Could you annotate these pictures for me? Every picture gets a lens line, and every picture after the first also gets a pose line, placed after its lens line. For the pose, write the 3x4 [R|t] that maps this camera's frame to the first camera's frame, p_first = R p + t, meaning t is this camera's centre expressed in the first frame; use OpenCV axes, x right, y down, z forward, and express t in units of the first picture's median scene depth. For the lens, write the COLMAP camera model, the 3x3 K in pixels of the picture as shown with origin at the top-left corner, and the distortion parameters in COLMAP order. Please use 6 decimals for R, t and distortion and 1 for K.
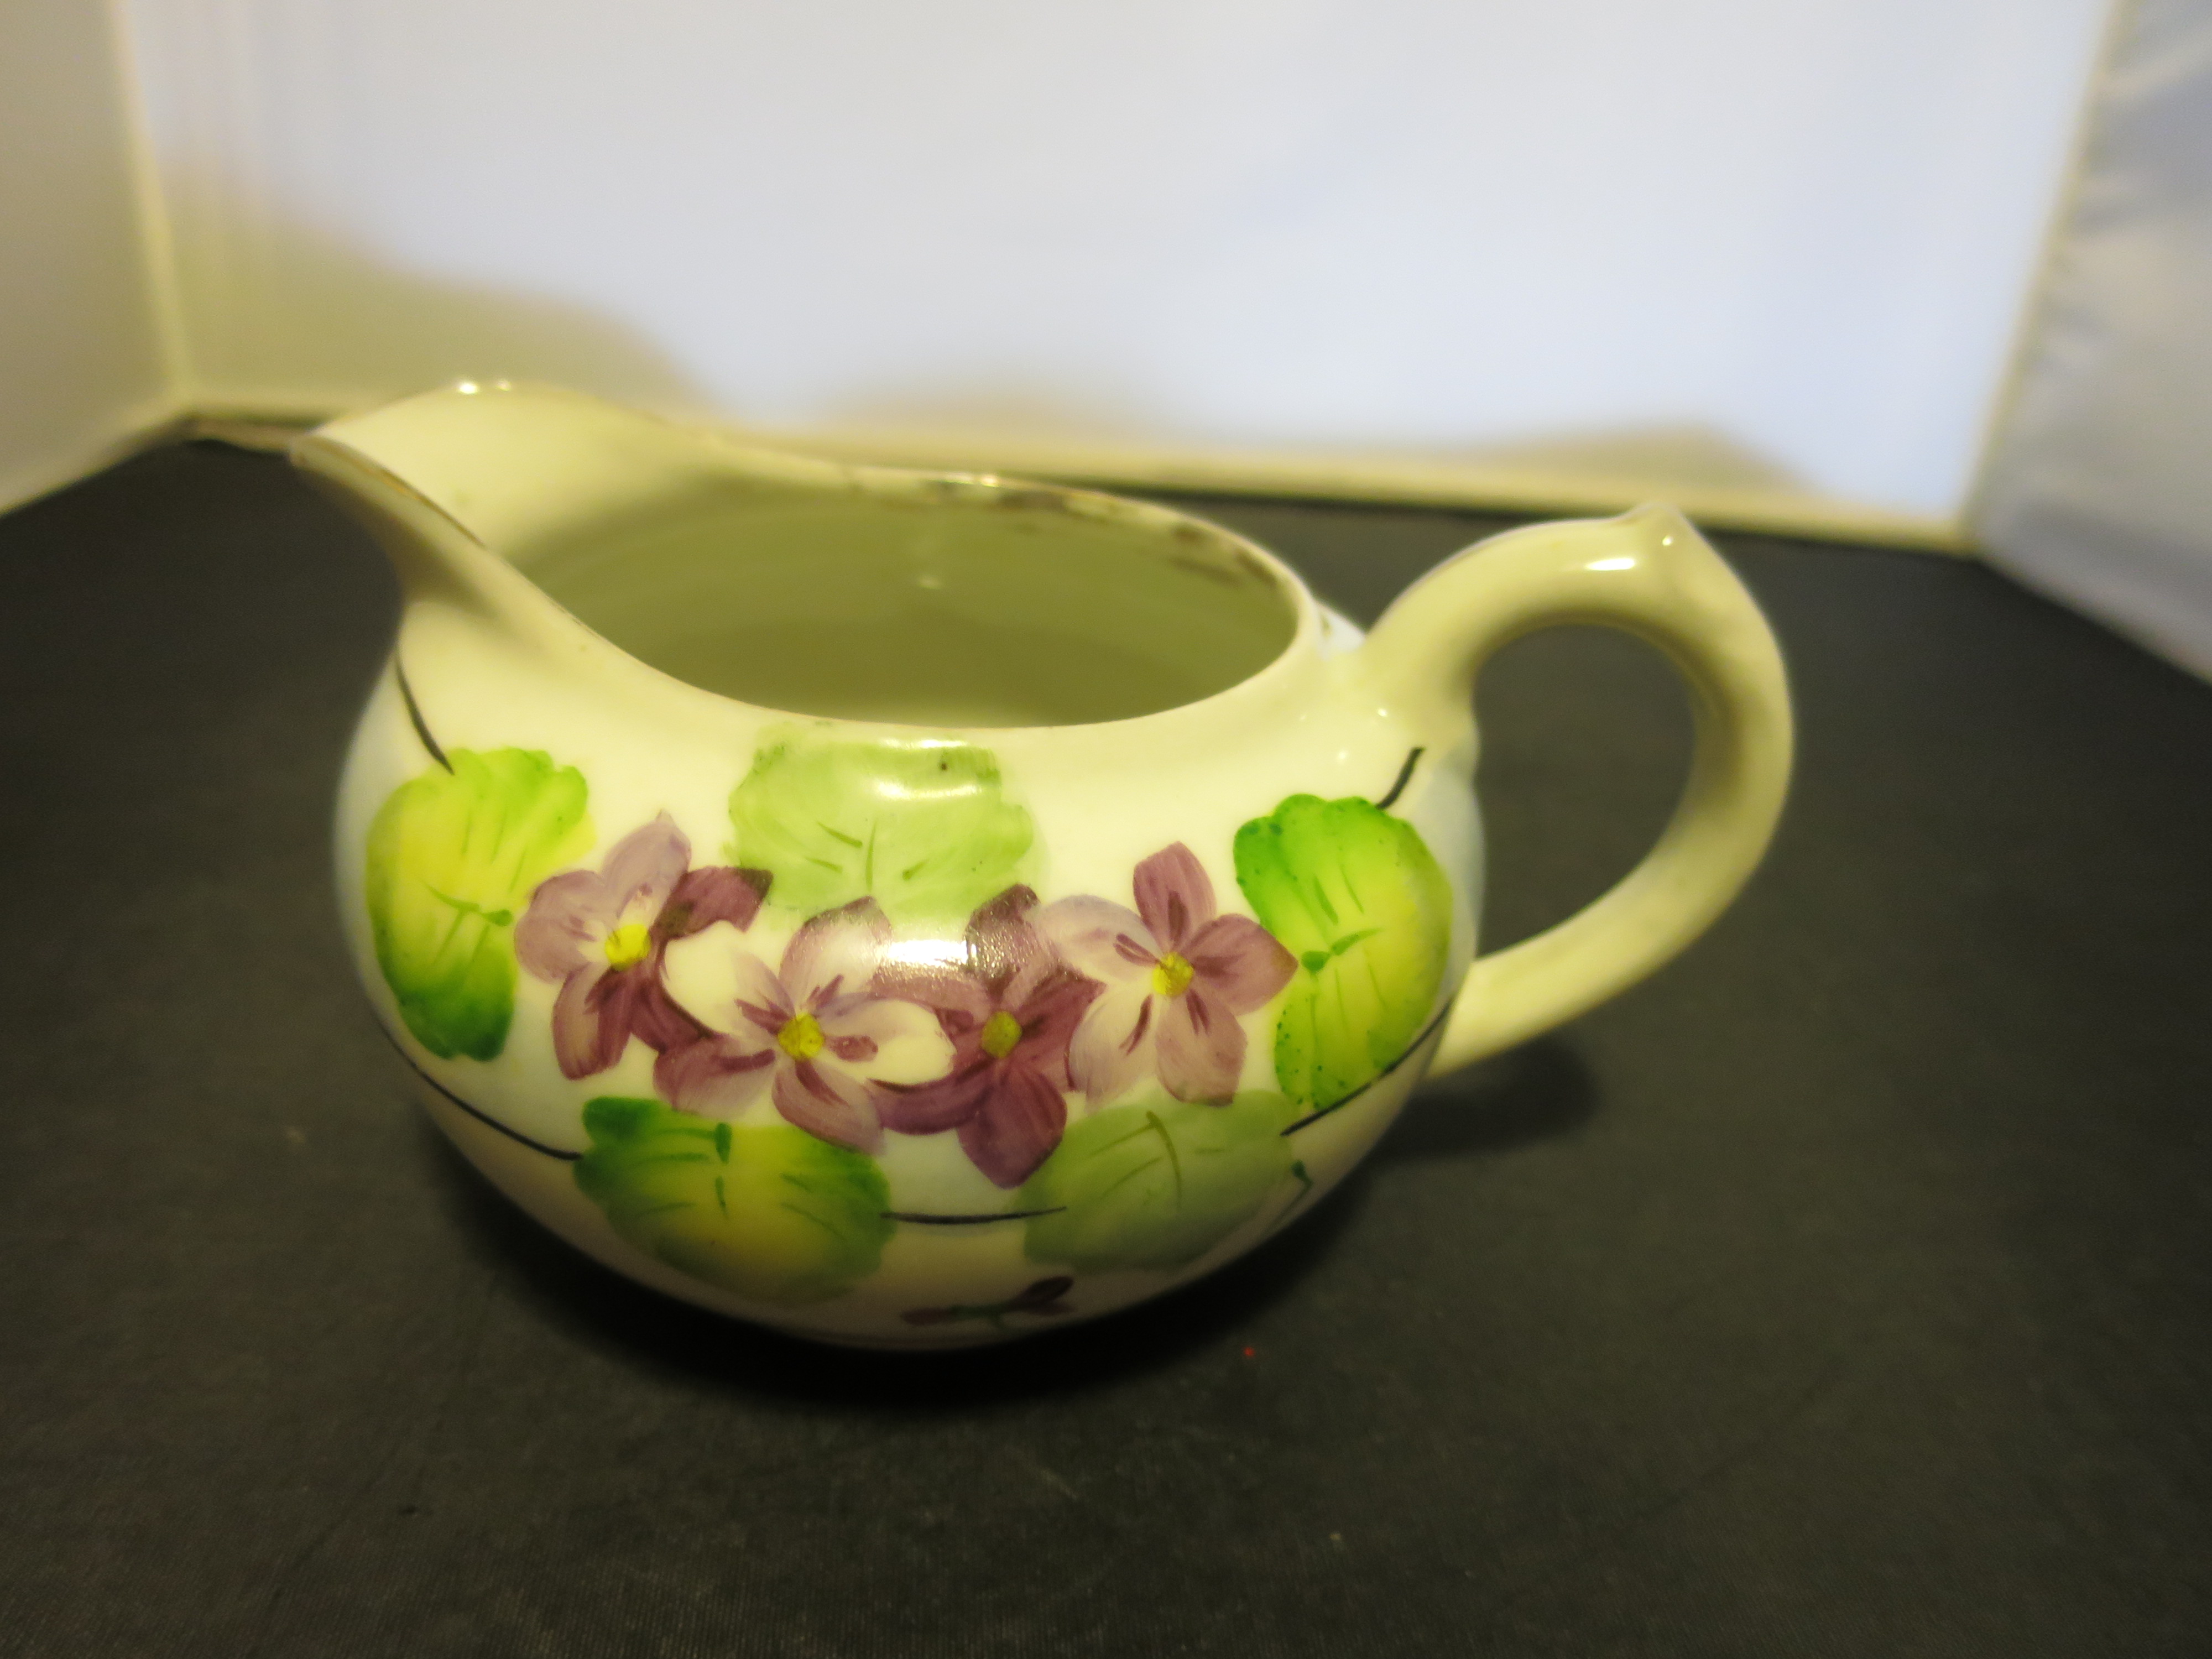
lens RADIAL K [[1607.5, 0, 1102.9], [0, 1607.5, 823.7], [0, 0, 1]] dist [-0.047078, 0.007215]
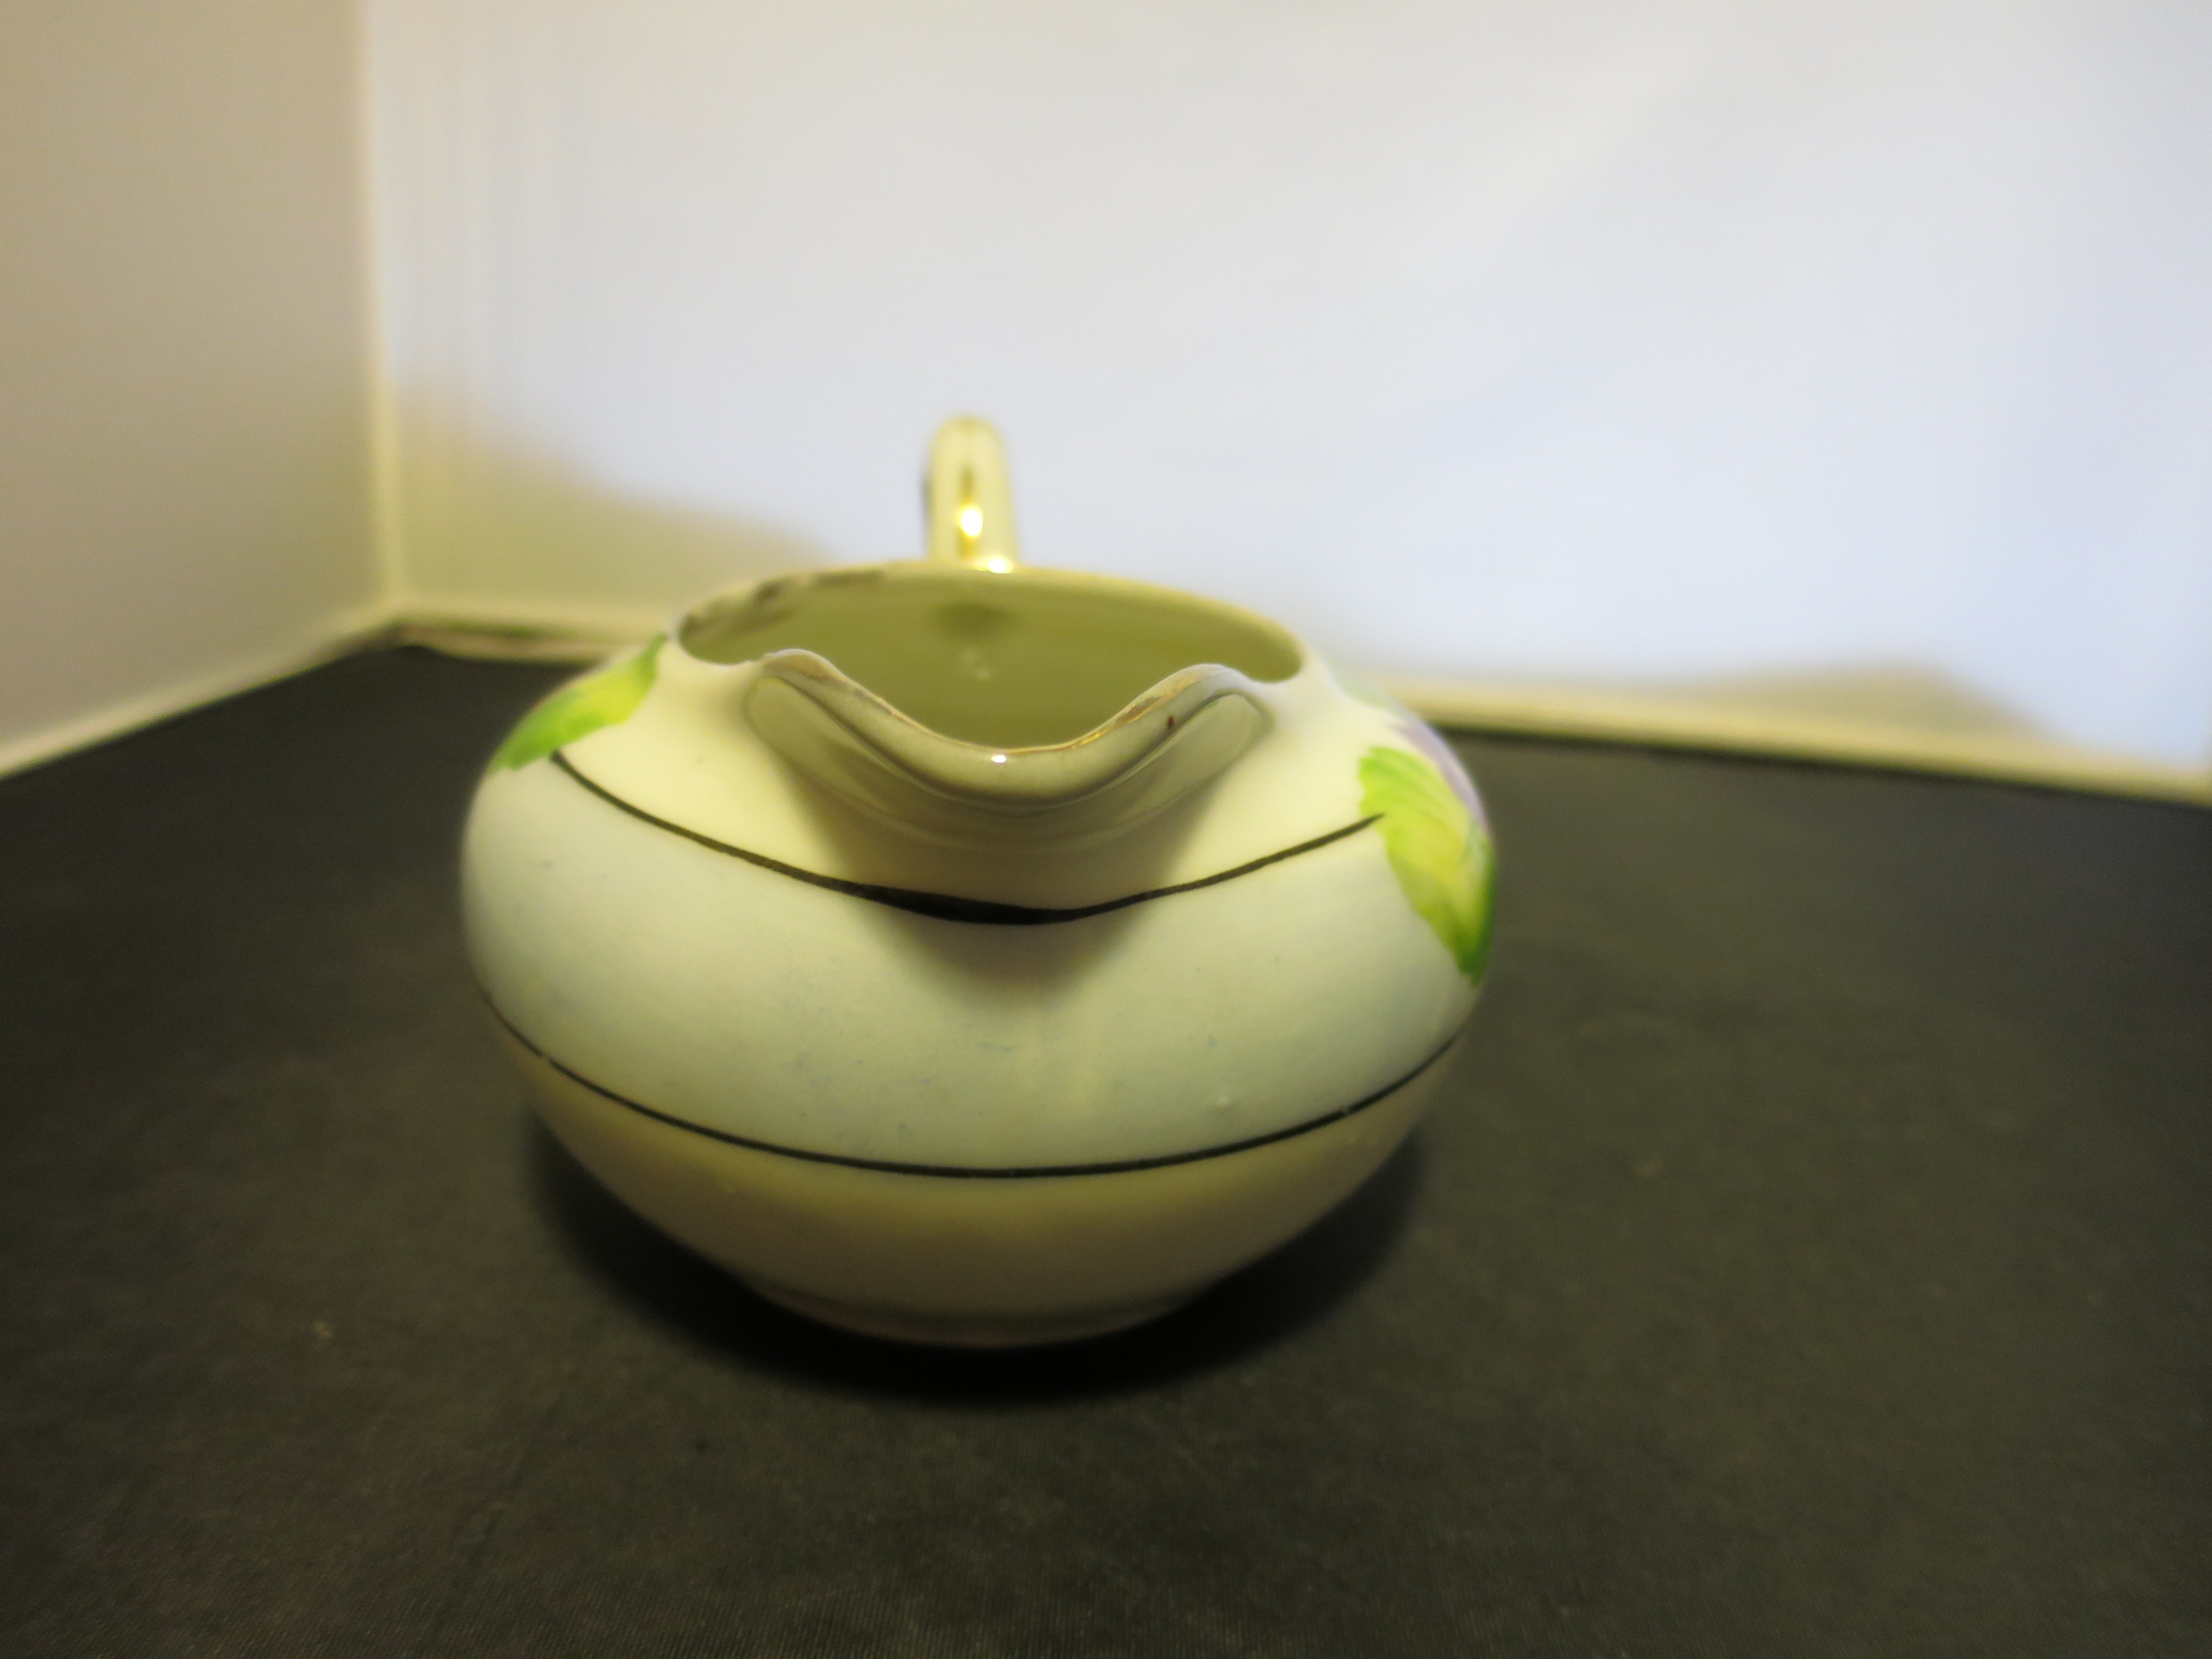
lens RADIAL K [[1607.5, 0, 1111.3], [0, 1607.5, 835.7], [0, 0, 1]] dist [-0.047078, 0.007215]
pose [[0.992434, 0.032228, -0.118473, 0.047609], [-0.049847, 0.987594, -0.148908, 0.040772], [0.112204, 0.153686, 0.981728, 0.165767]]
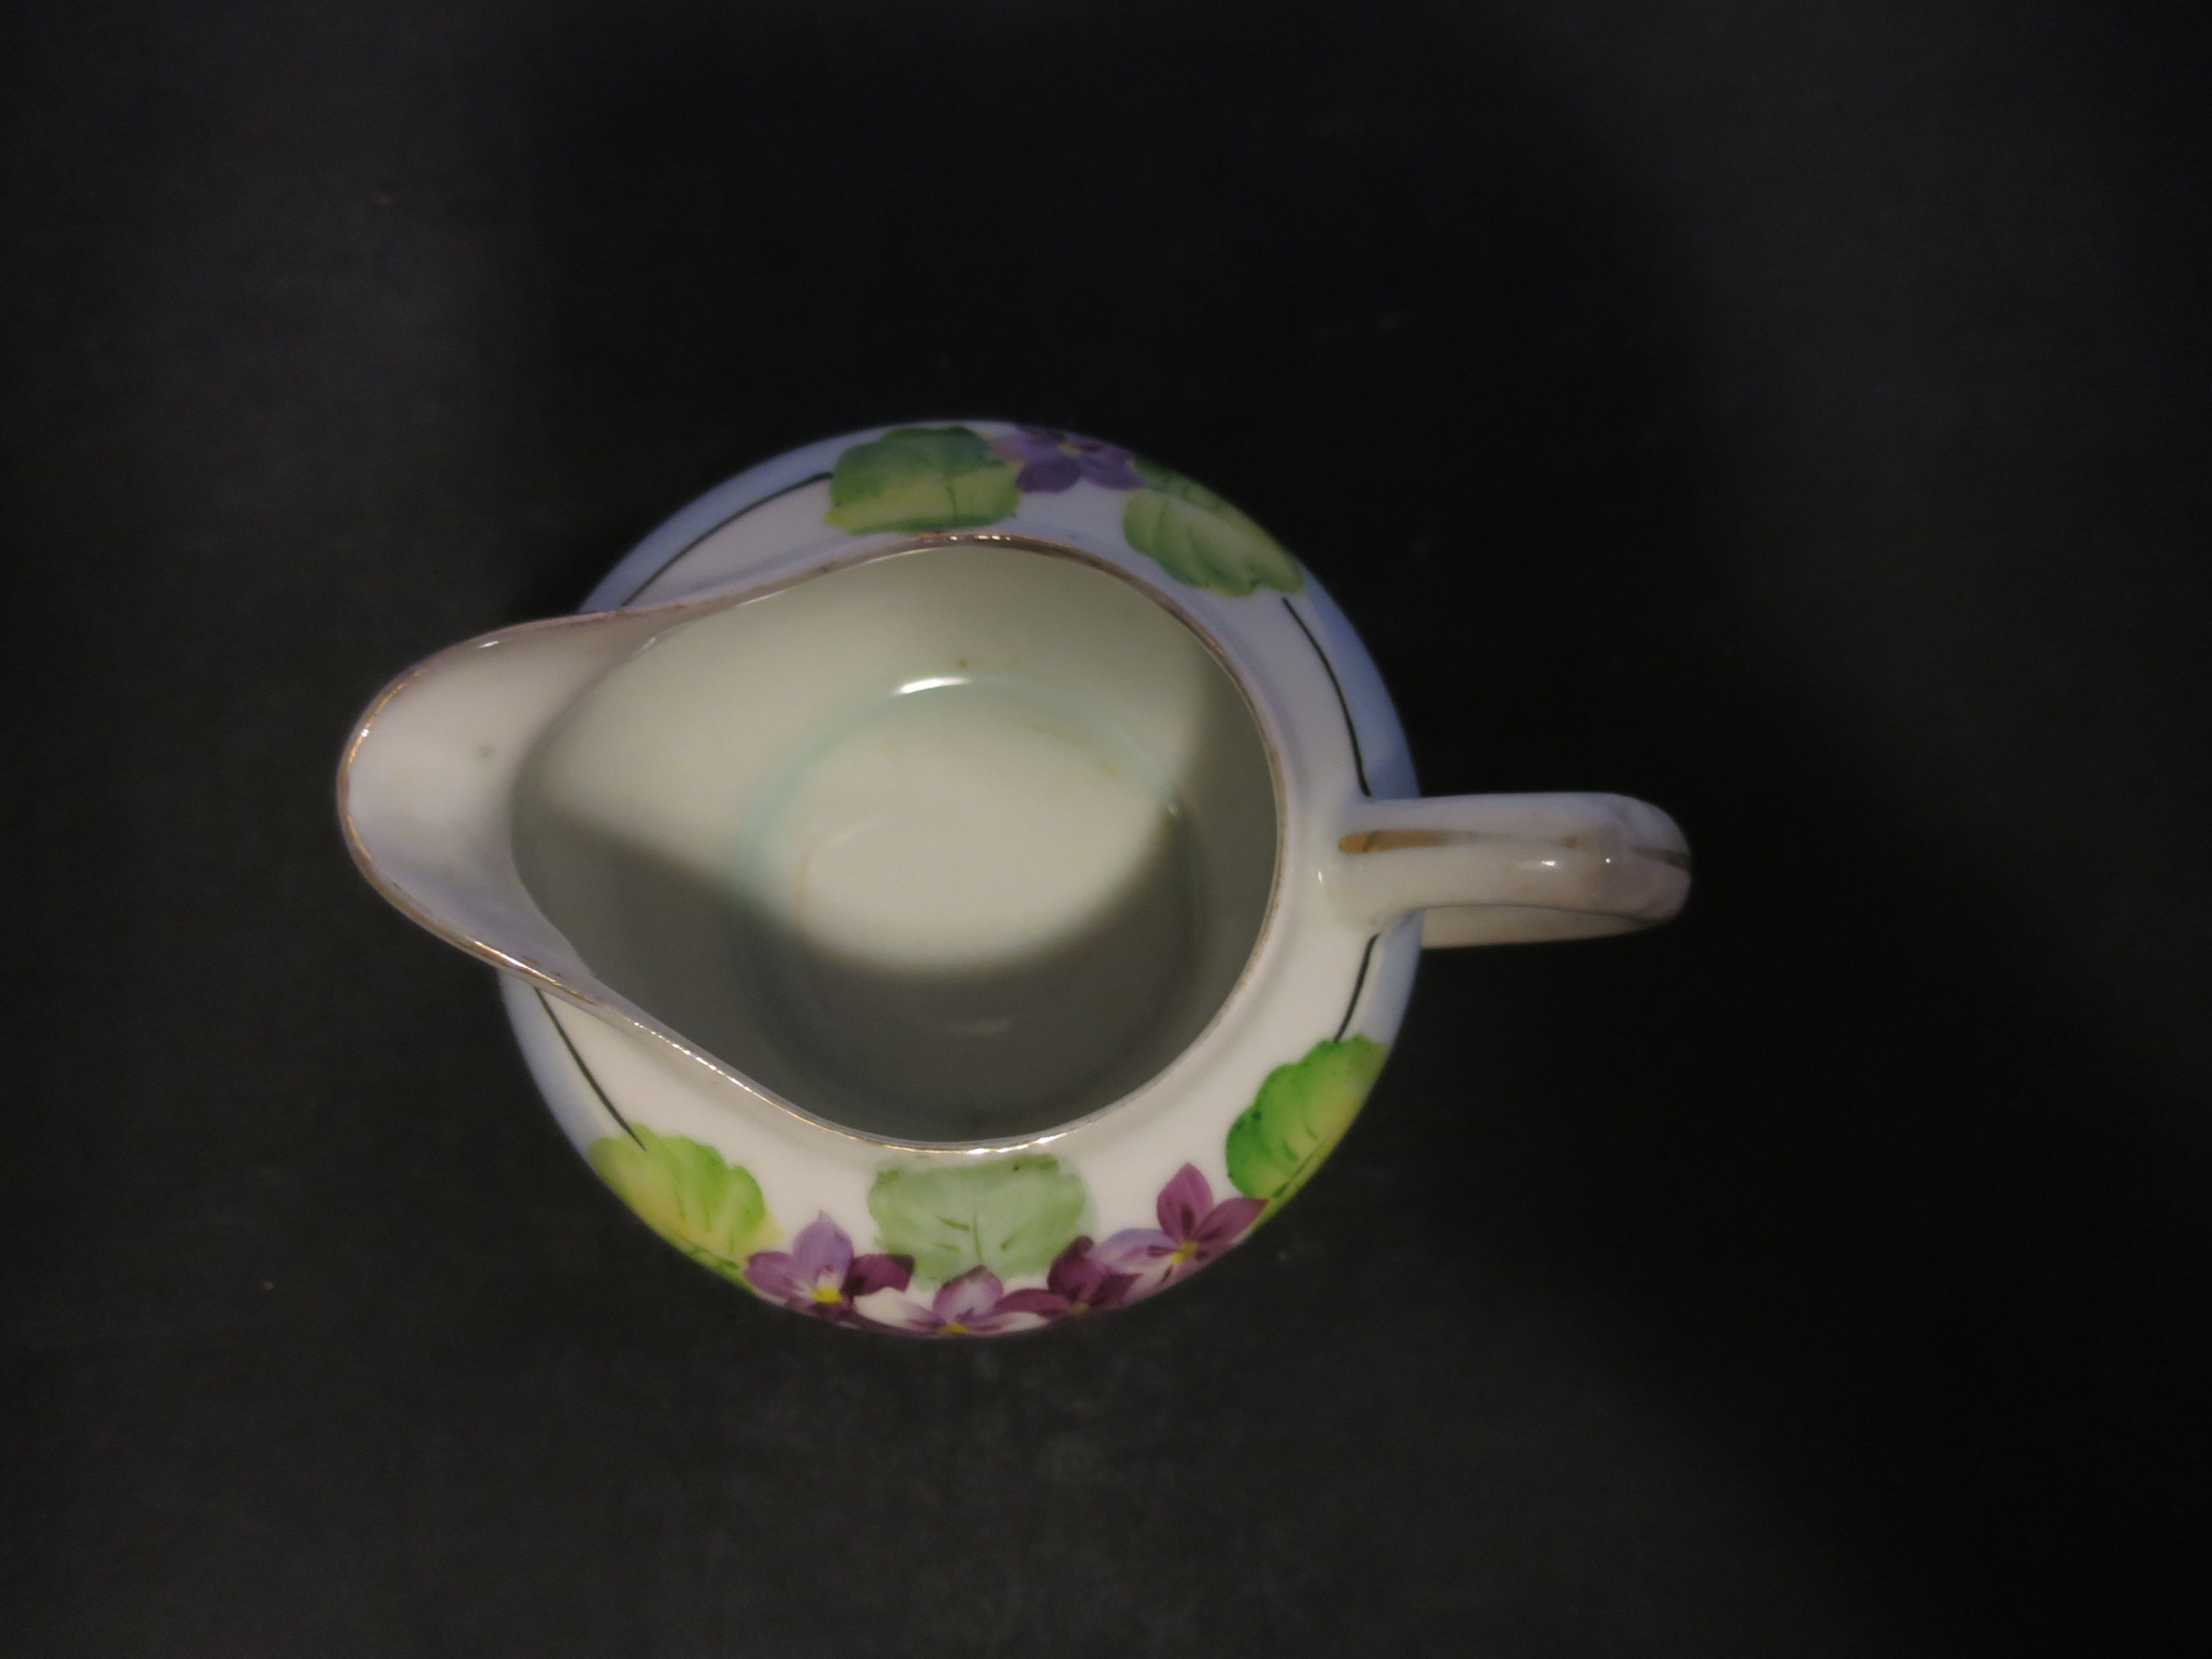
lens RADIAL K [[1607.5, 0, 1105.2], [0, 1607.5, 838.8], [0, 0, 1]] dist [-0.047078, 0.007215]
pose [[0.997572, -0.069377, -0.006050, 0.004181], [0.046019, 0.591504, 0.804988, -1.259883], [-0.052269, -0.803312, 0.593261, 0.396540]]
